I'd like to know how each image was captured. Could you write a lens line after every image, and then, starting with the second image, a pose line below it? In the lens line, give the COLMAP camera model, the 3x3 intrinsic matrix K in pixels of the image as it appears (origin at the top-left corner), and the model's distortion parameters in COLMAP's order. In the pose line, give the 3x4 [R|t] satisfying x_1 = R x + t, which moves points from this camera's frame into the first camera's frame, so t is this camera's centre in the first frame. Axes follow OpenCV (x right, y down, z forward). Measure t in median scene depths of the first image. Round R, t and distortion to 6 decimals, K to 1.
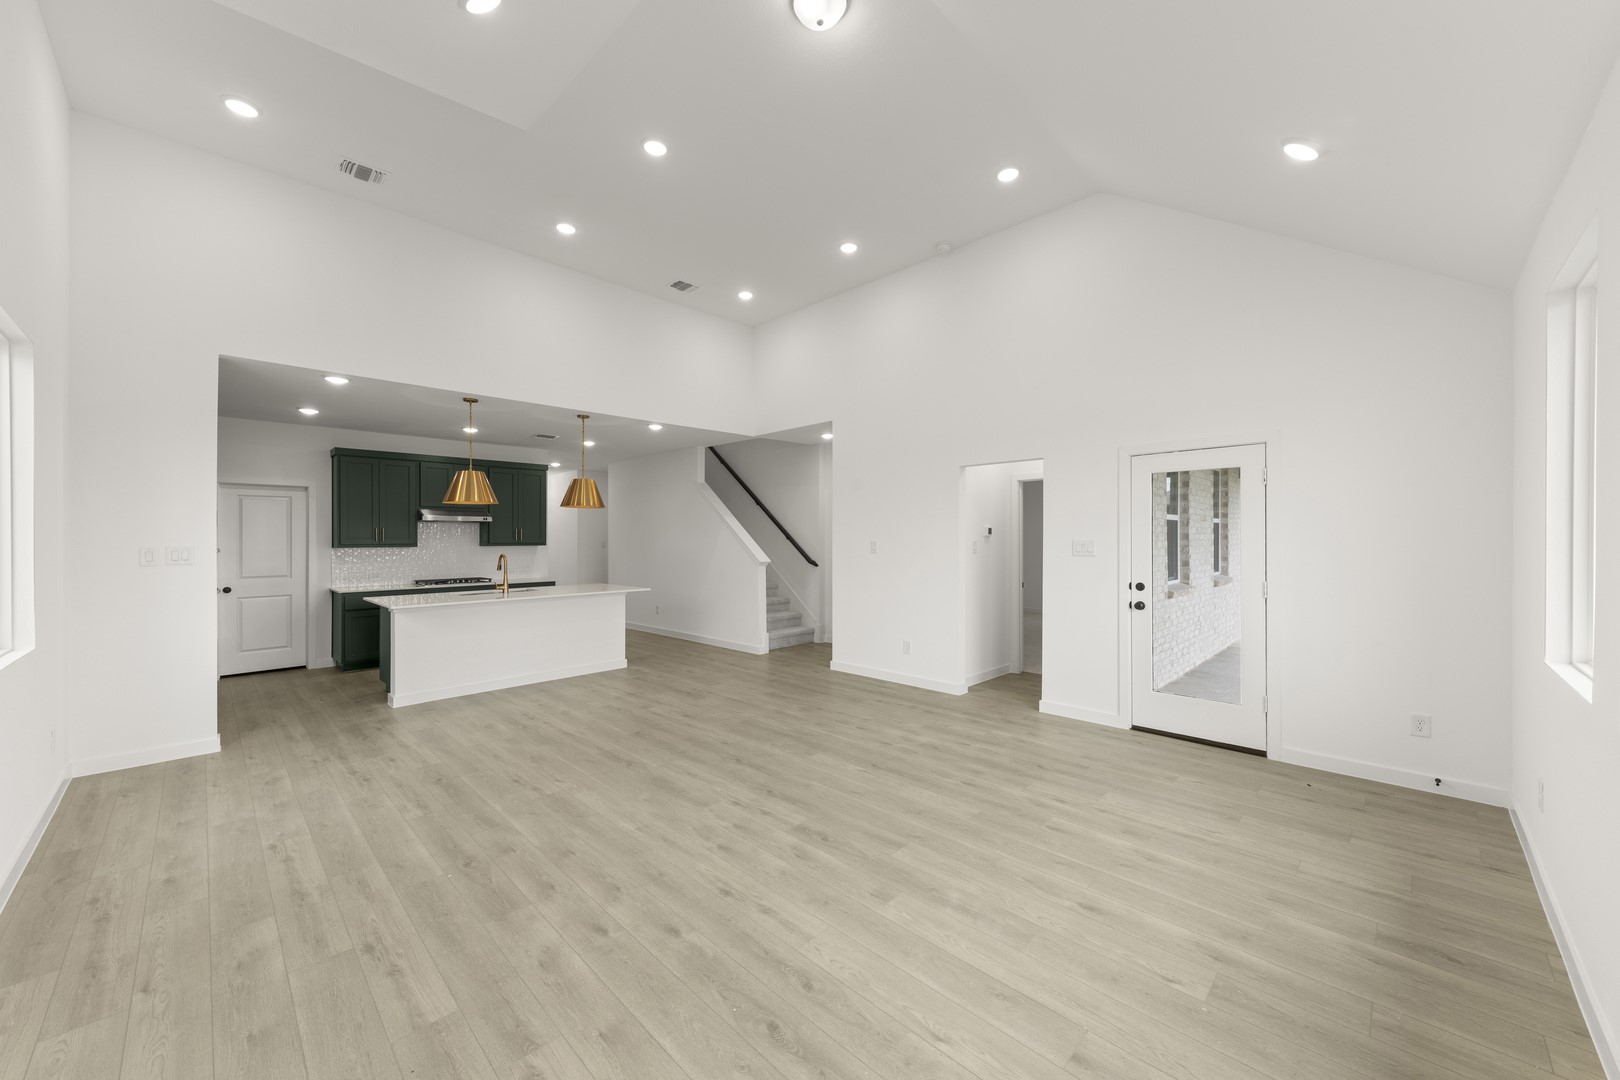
lens RADIAL K [[583.1, 0, 806.8], [0, 583.1, 539.0], [0, 0, 1]] dist [-0.006525, -0.000121]
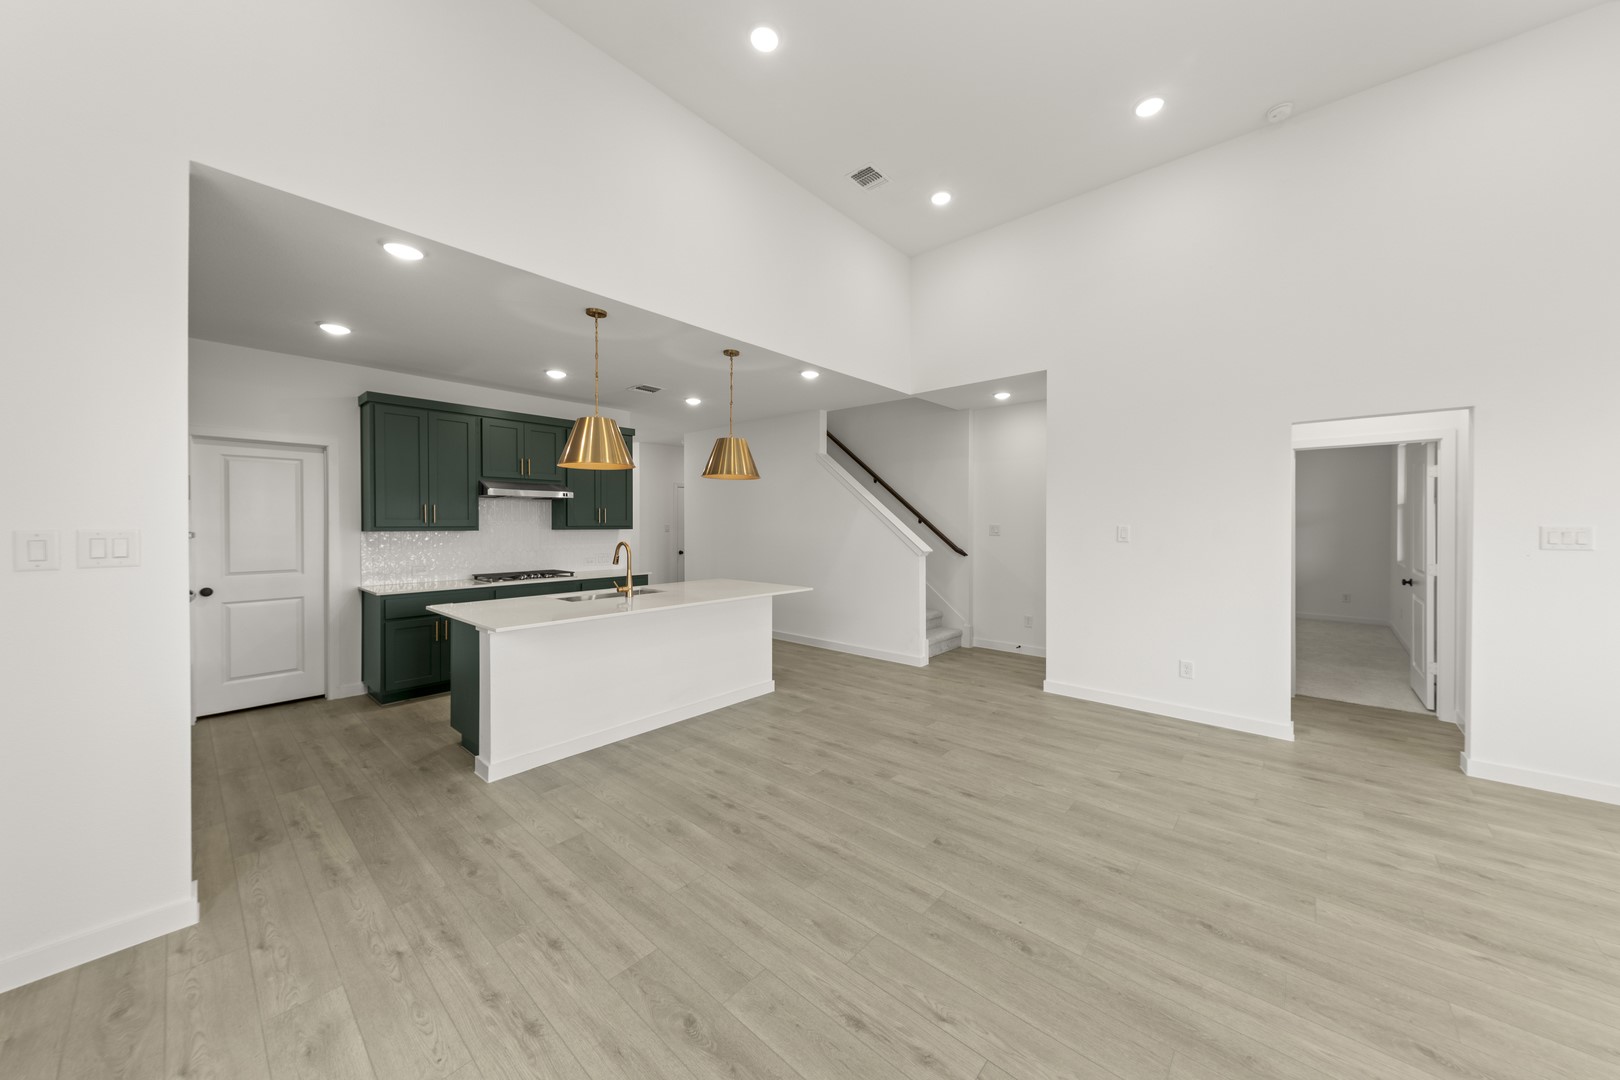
lens RADIAL K [[553.8, 0, 816.2], [0, 553.8, 523.3], [0, 0, 1]] dist [0.008701, -0.000955]
pose [[0.998641, 0.004643, 0.051914, -0.448049], [-0.004676, 0.999989, 0.000507, 0.003520], [-0.051911, -0.000749, 0.998651, 0.432941]]
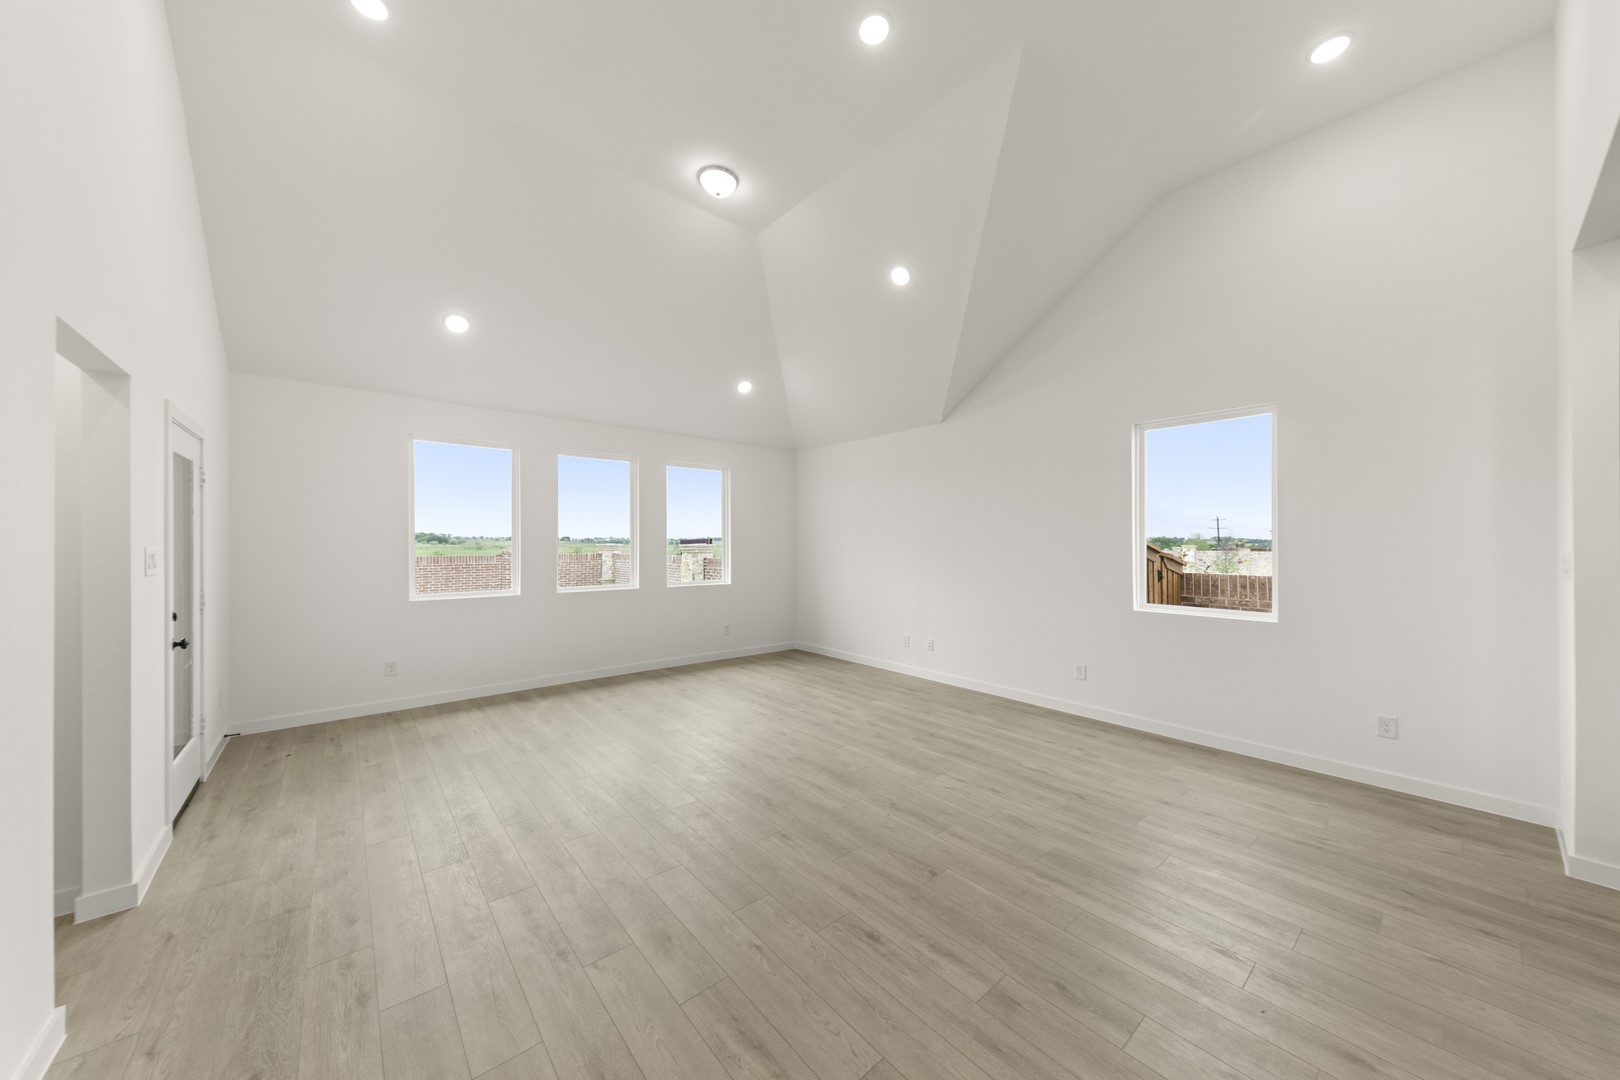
lens RADIAL K [[553.8, 0, 796.6], [0, 553.8, 543.5], [0, 0, 1]] dist [0.008701, -0.000955]
pose [[-0.994716, 0.001239, 0.102655, -0.211589], [0.001411, 0.999998, 0.001606, -0.002970], [-0.102653, 0.001742, -0.994716, 1.576852]]
